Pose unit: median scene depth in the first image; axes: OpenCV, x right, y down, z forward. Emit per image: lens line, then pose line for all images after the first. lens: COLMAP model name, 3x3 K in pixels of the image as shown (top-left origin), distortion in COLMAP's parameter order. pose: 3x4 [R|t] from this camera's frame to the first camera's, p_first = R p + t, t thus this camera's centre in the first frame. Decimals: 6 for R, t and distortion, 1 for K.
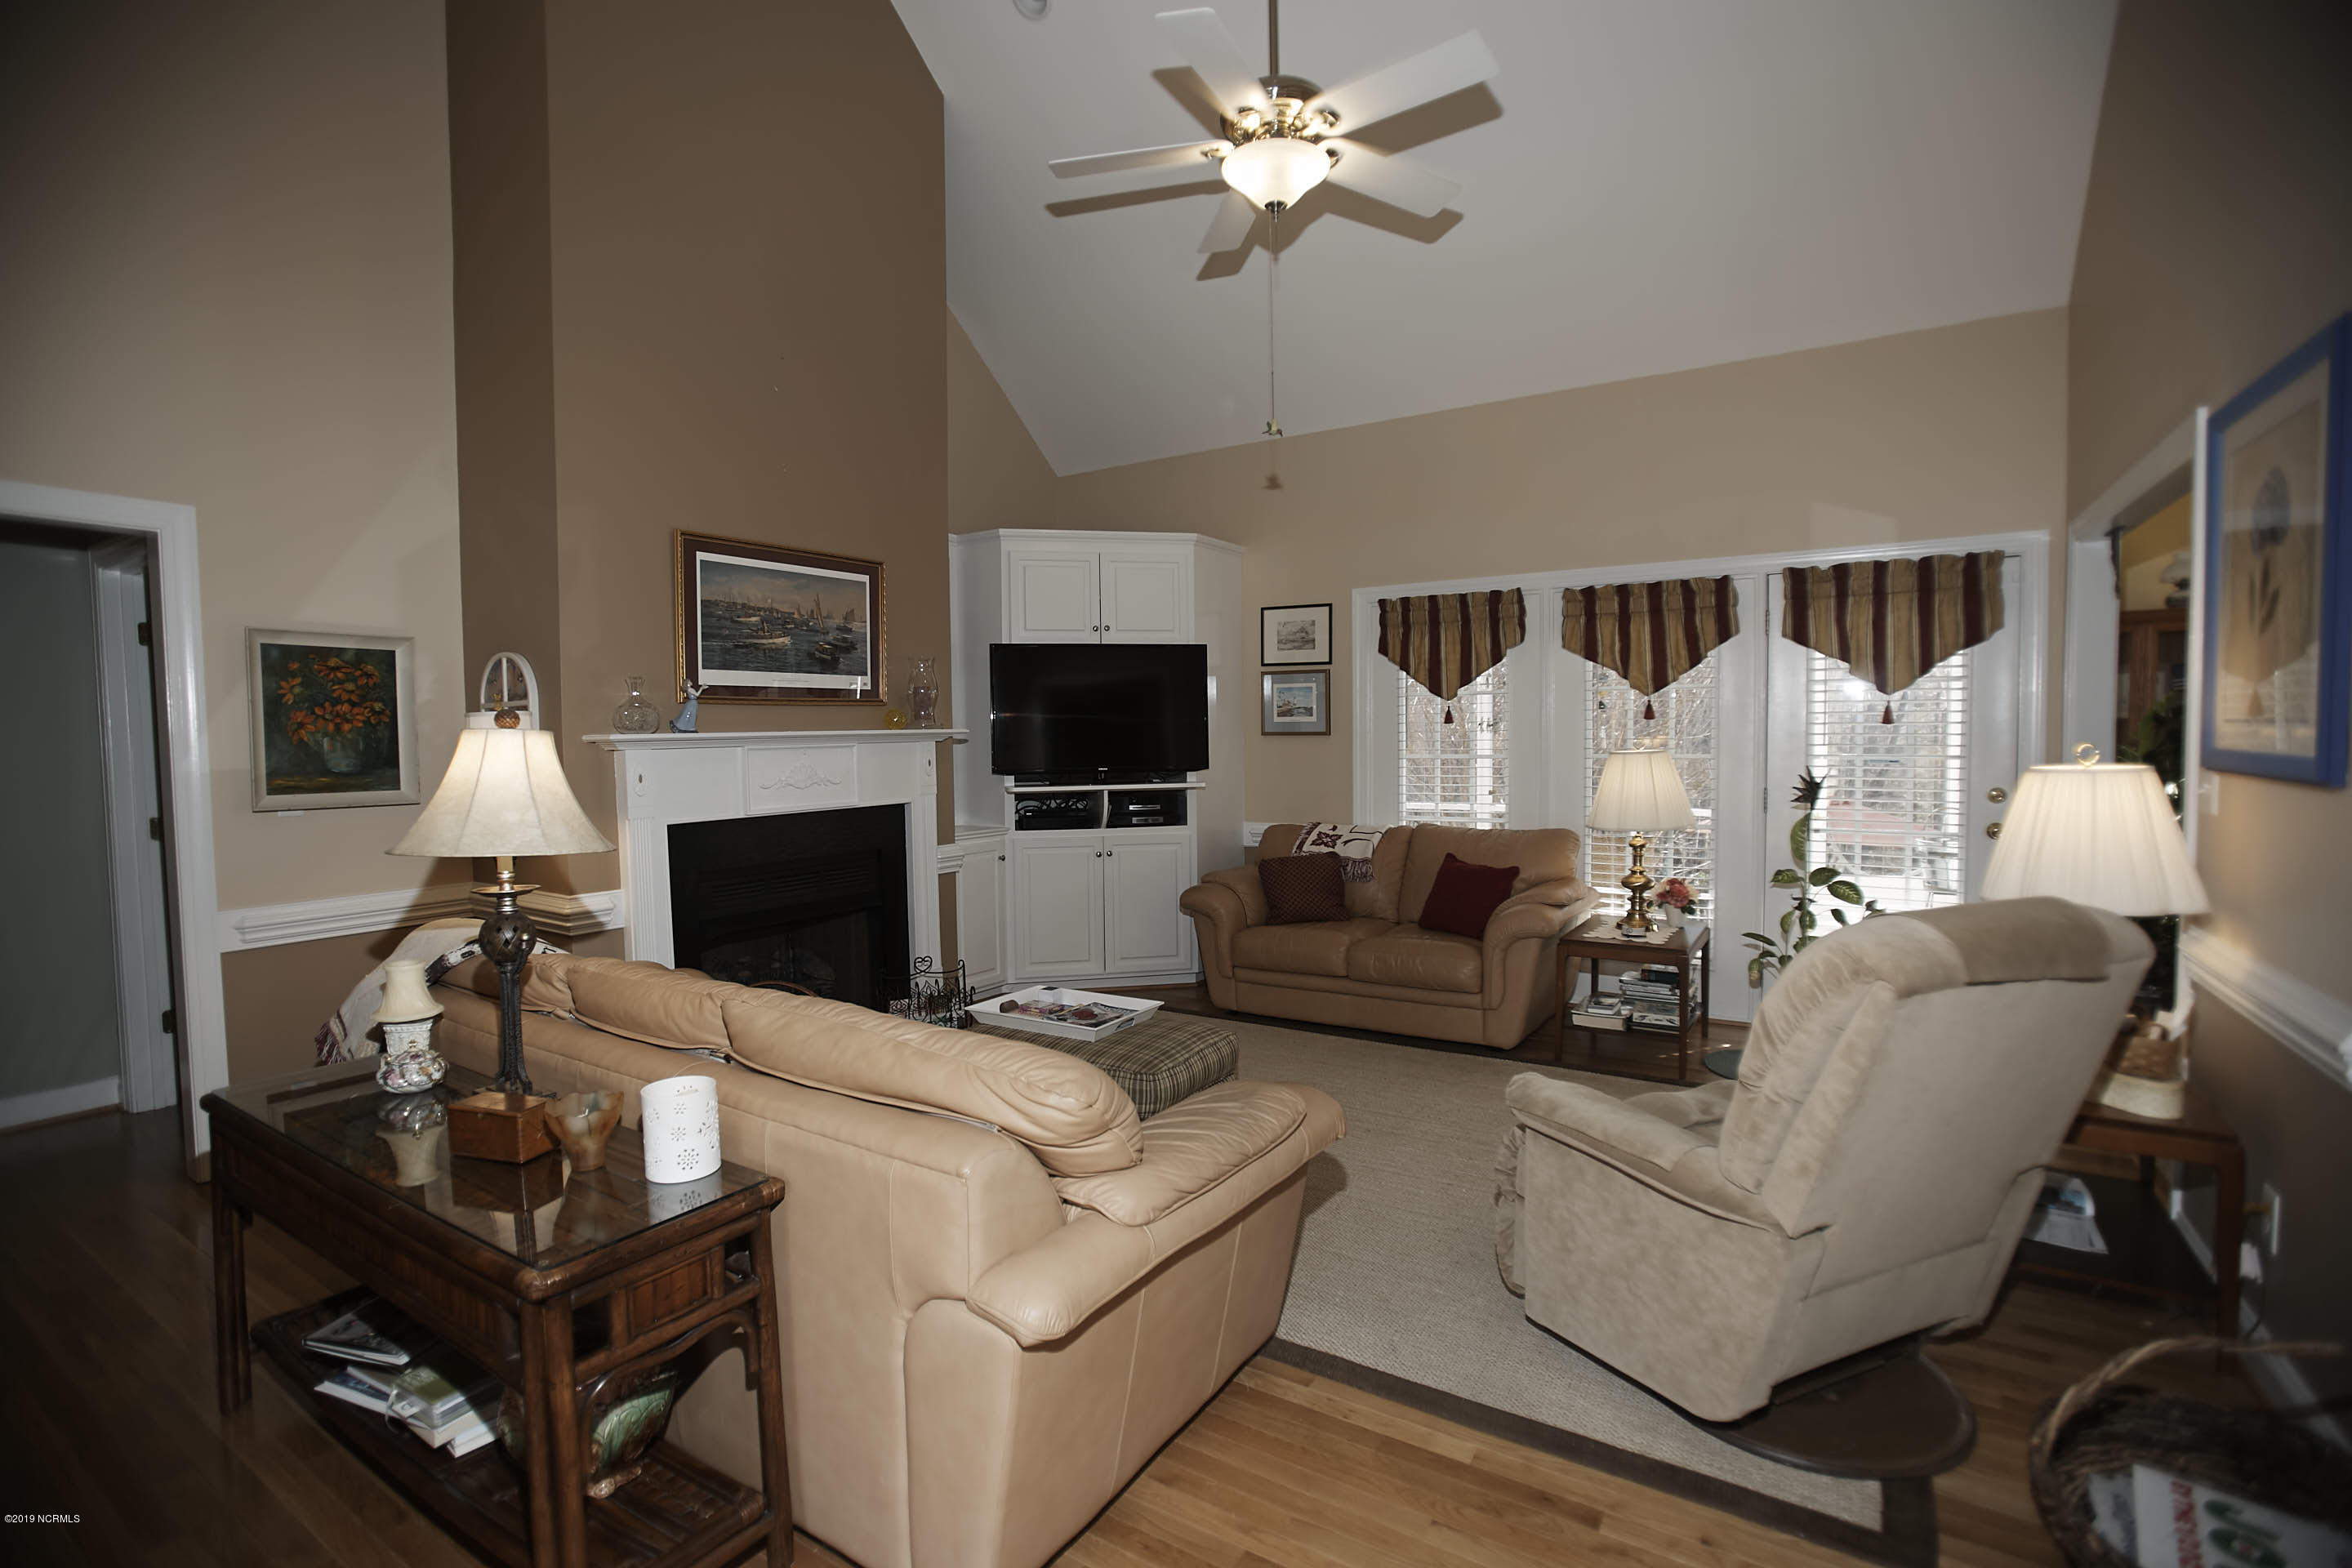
lens RADIAL K [[1070.6, 0, 1169.1], [0, 1070.6, 790.9], [0, 0, 1]] dist [-0.068858, 0.030770]
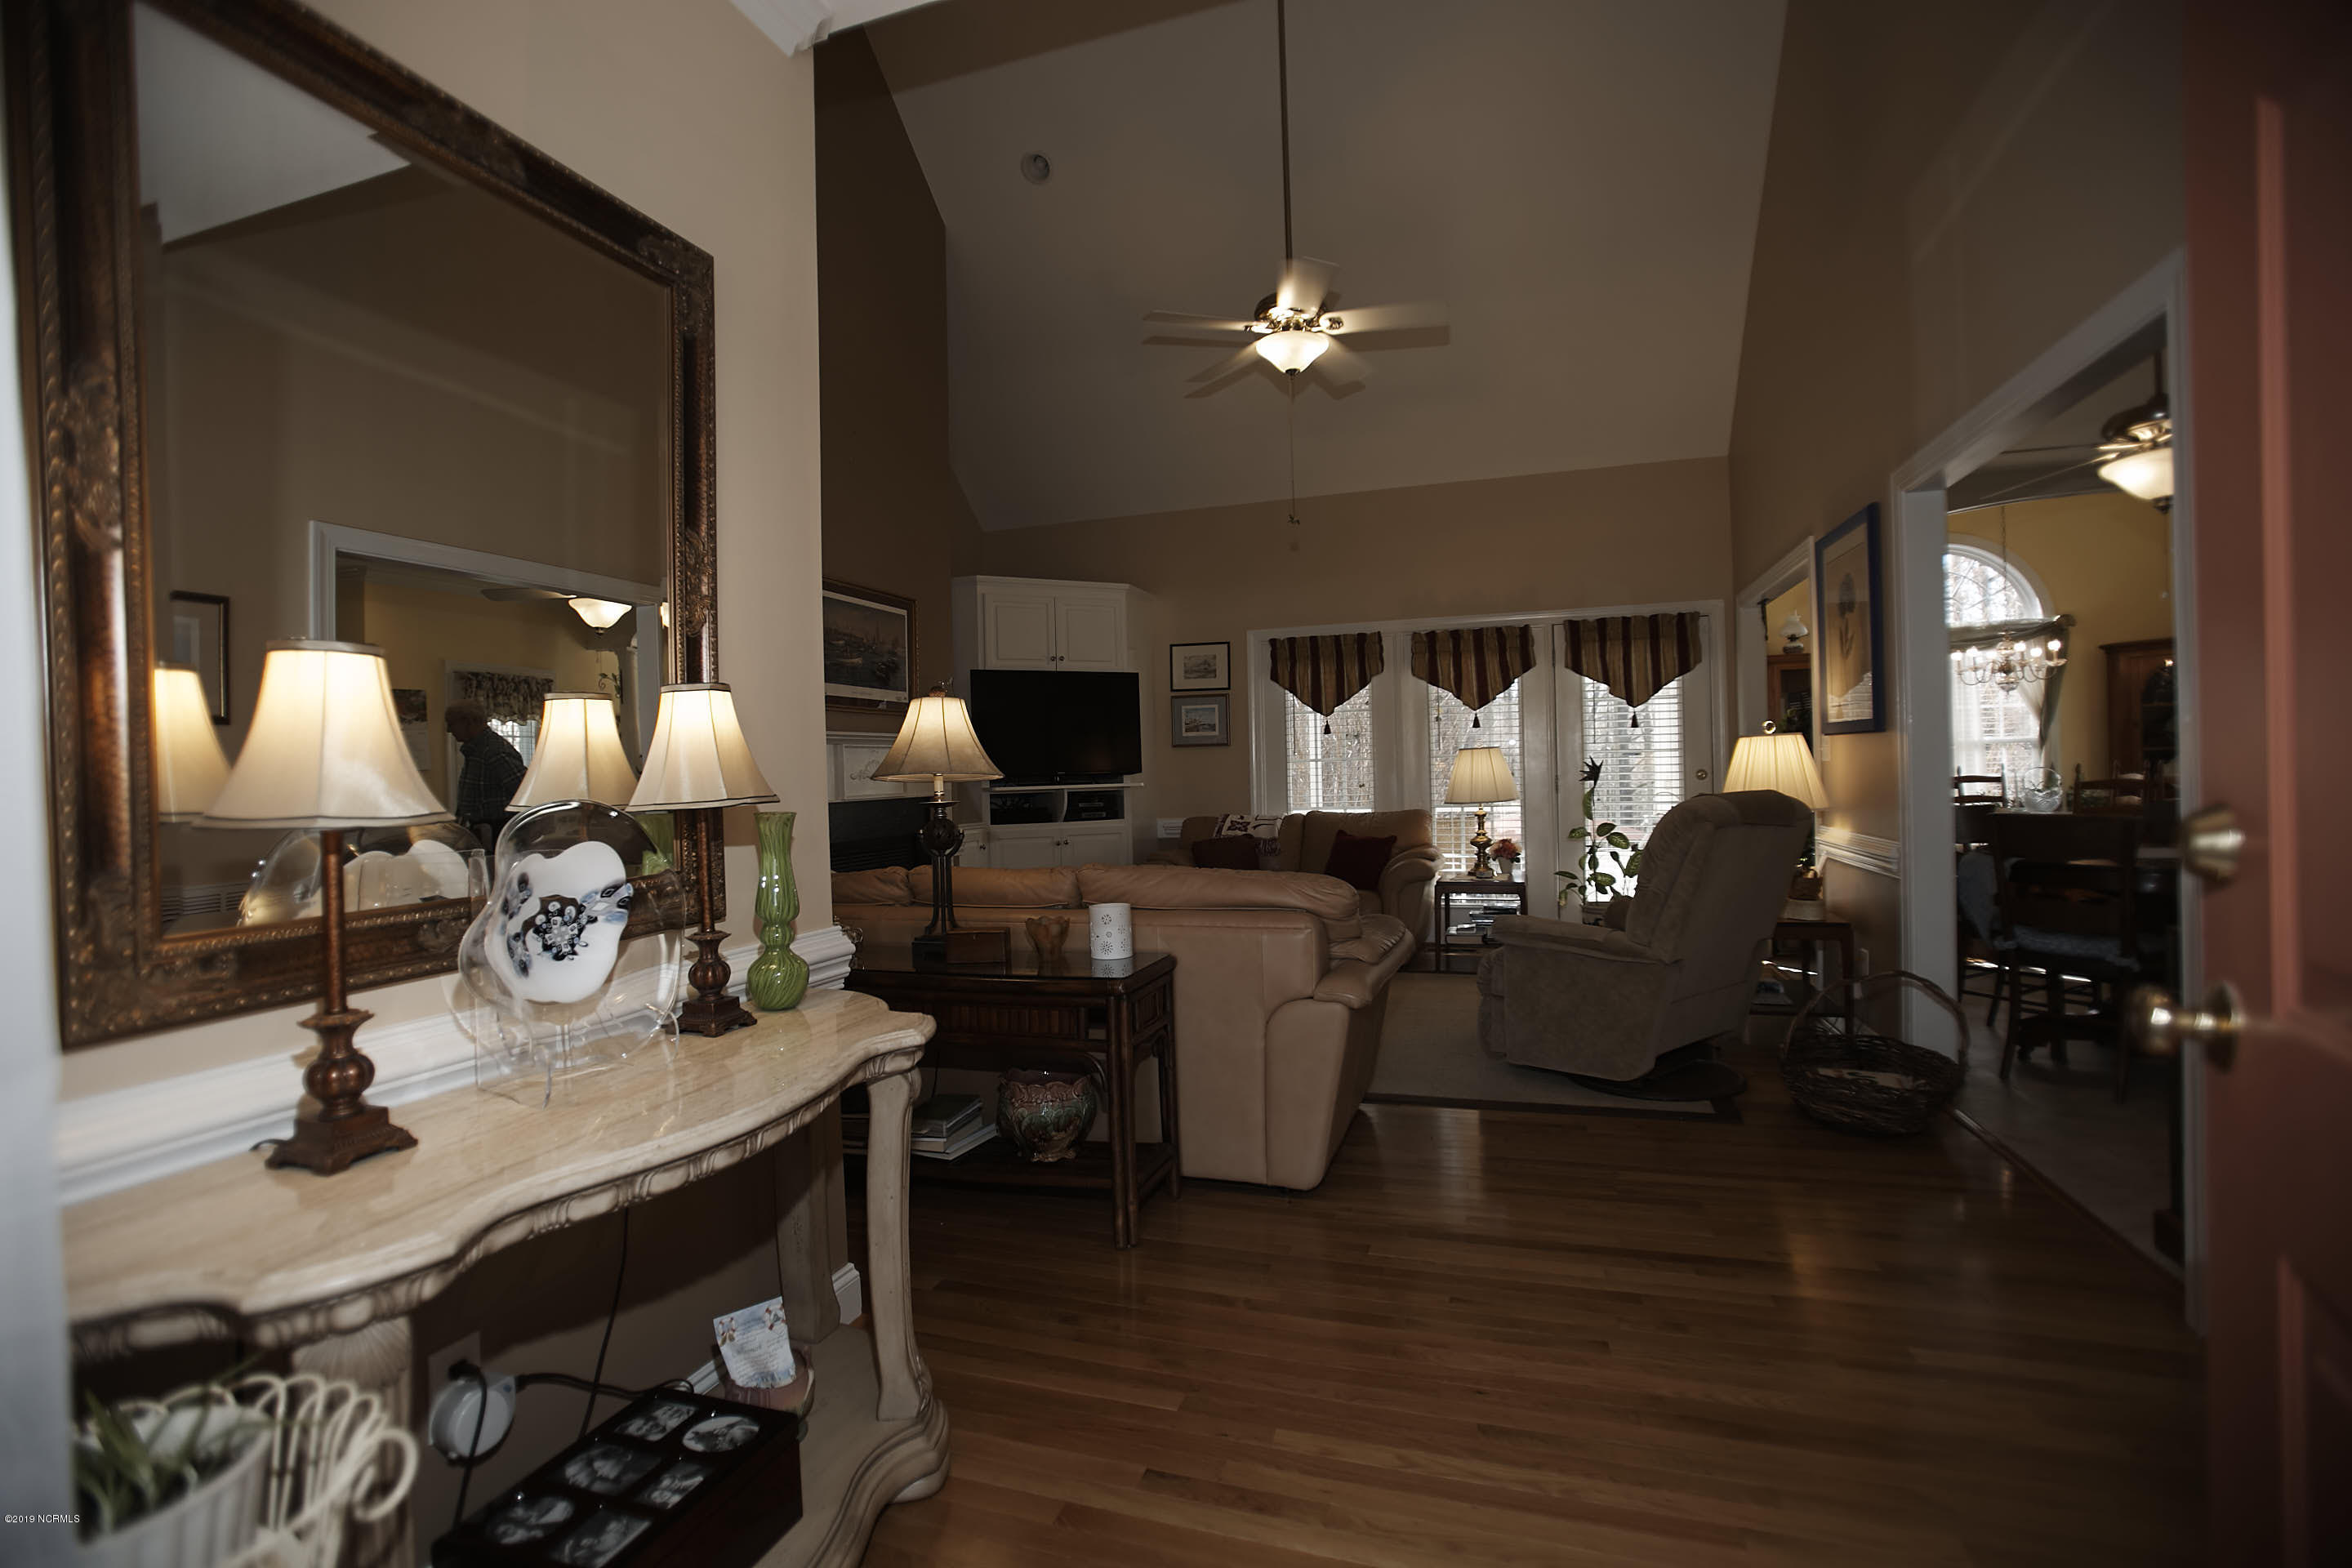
lens RADIAL K [[1070.6, 0, 1169.1], [0, 1070.6, 790.9], [0, 0, 1]] dist [-0.068858, 0.030770]
pose [[0.969191, -0.016508, 0.245756, -0.285557], [0.026834, 0.998889, -0.038729, 0.059618], [-0.244844, 0.044130, 0.968558, -0.250728]]
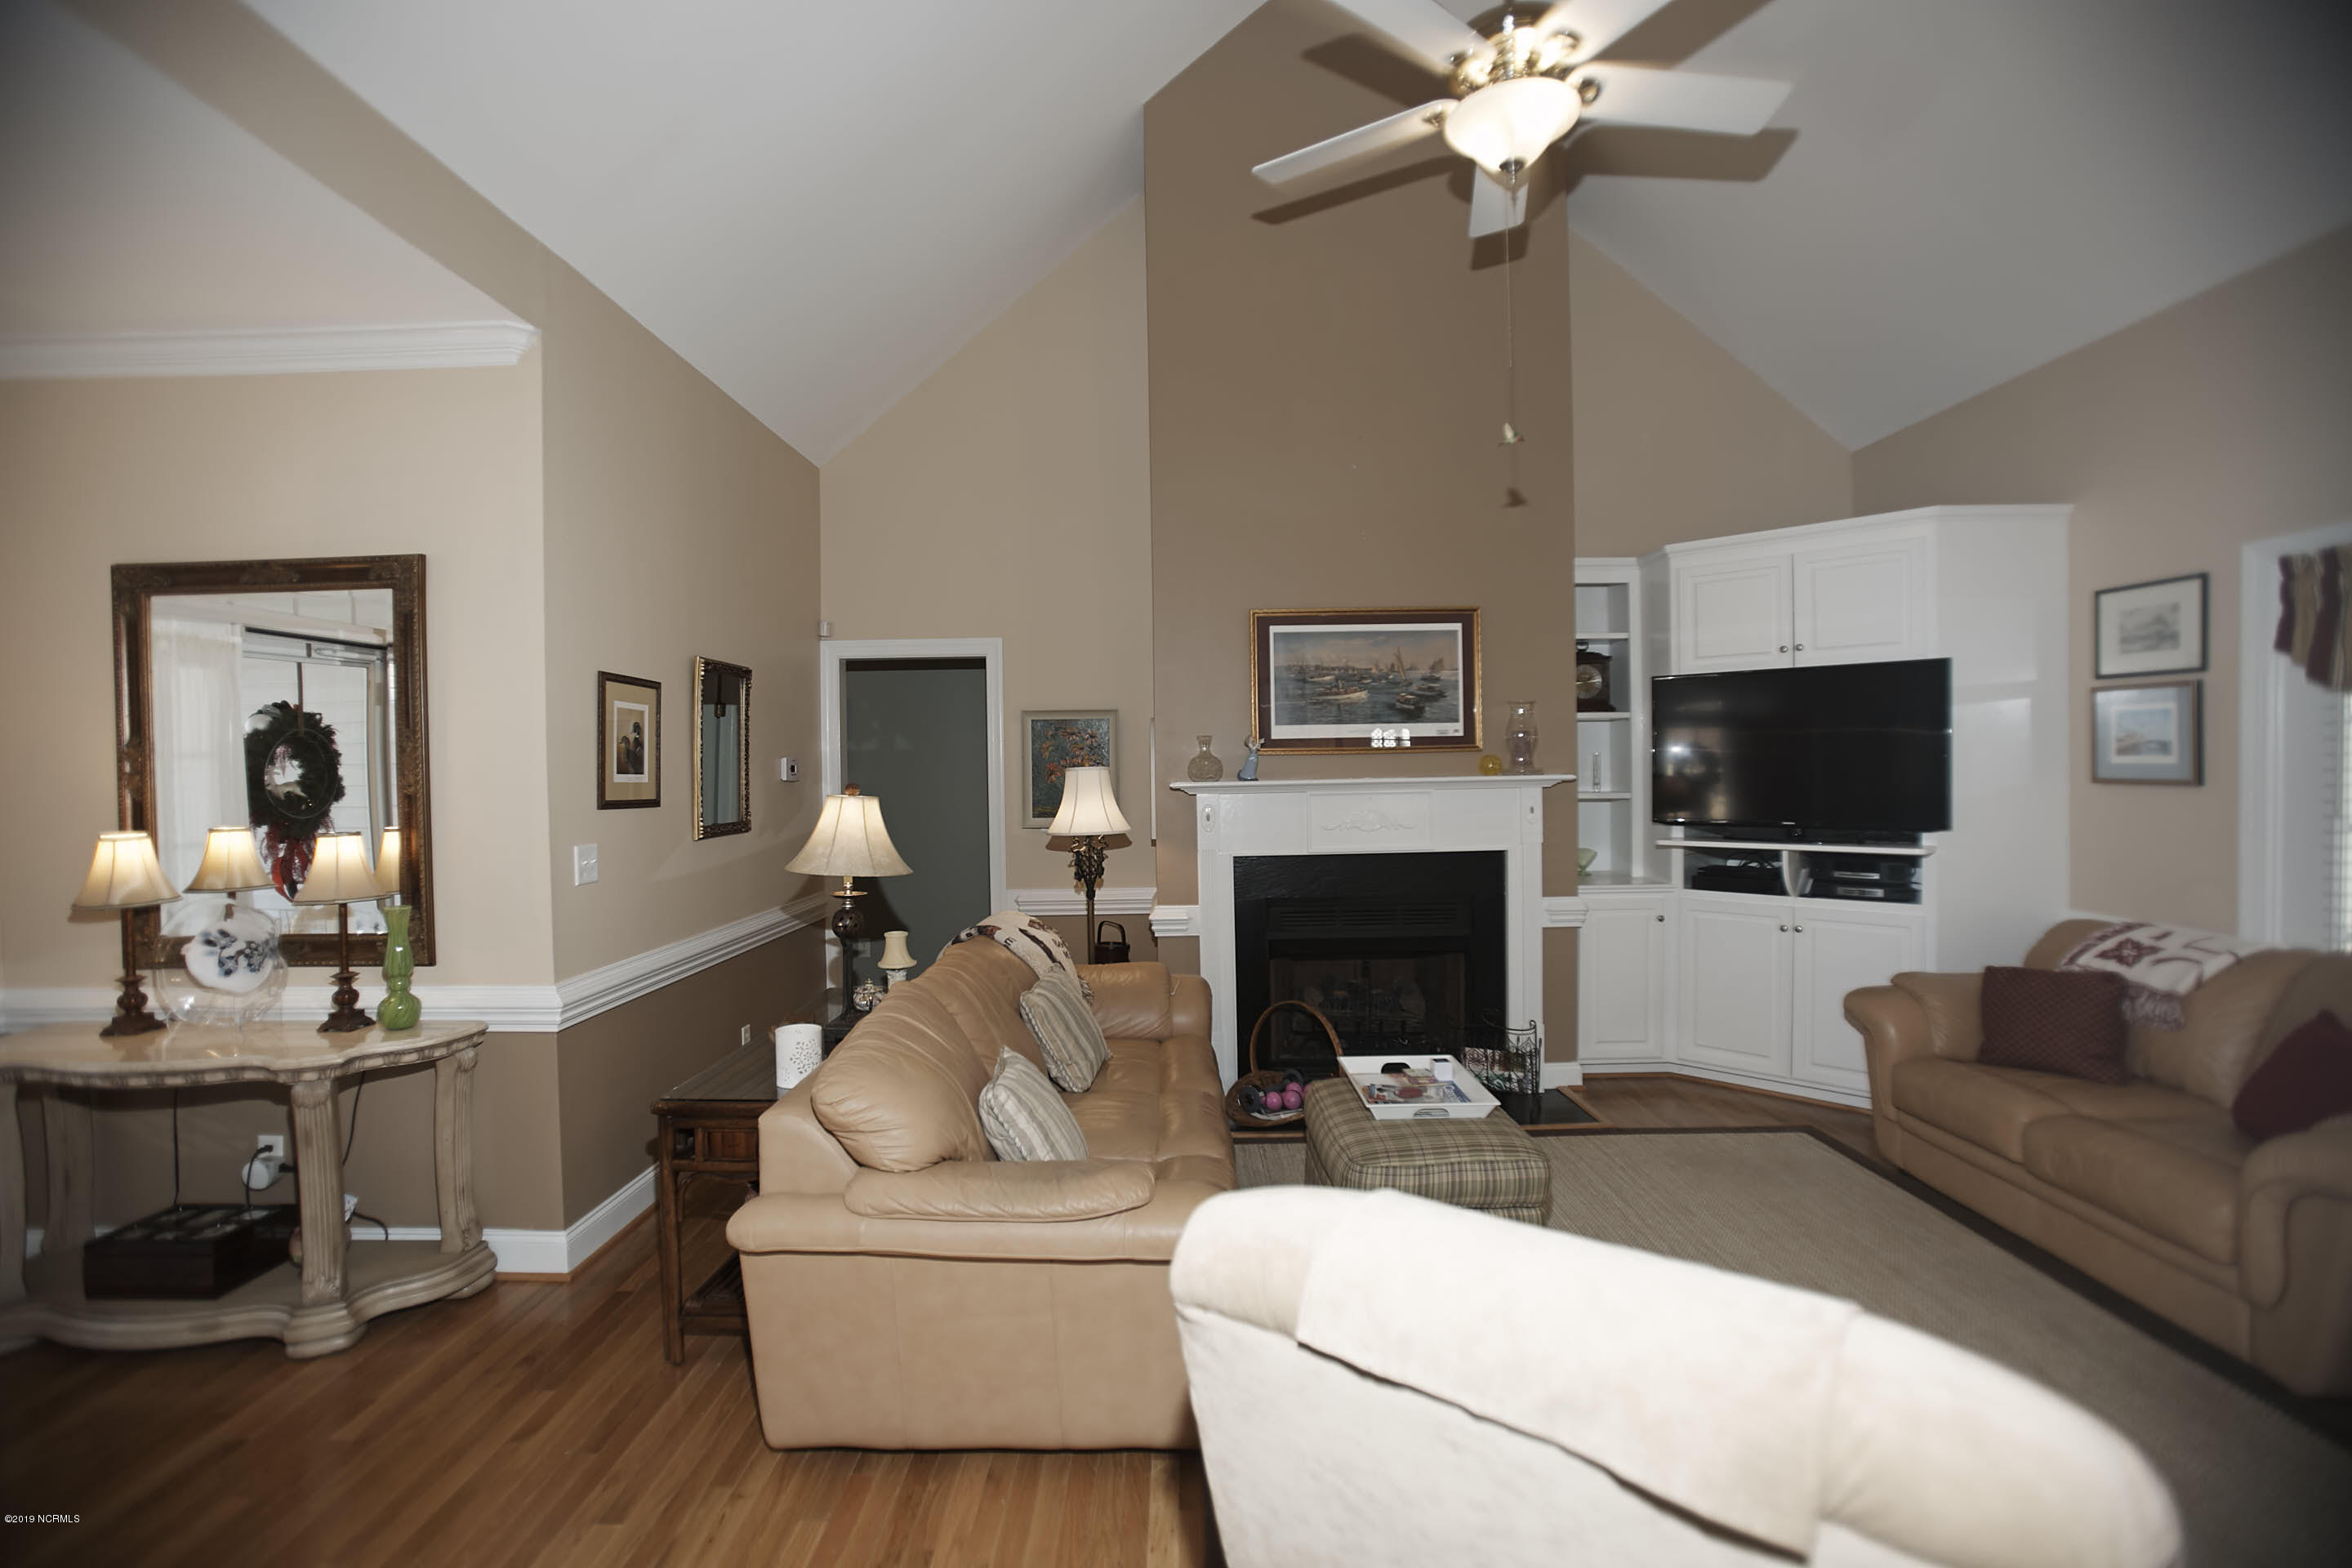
lens RADIAL K [[1070.6, 0, 1169.1], [0, 1070.6, 790.9], [0, 0, 1]] dist [-0.068858, 0.030770]
pose [[0.536286, 0.026050, -0.843634, 0.413866], [-0.037421, 0.999275, 0.007068, -0.038729], [0.843206, 0.027779, 0.536872, 0.218874]]
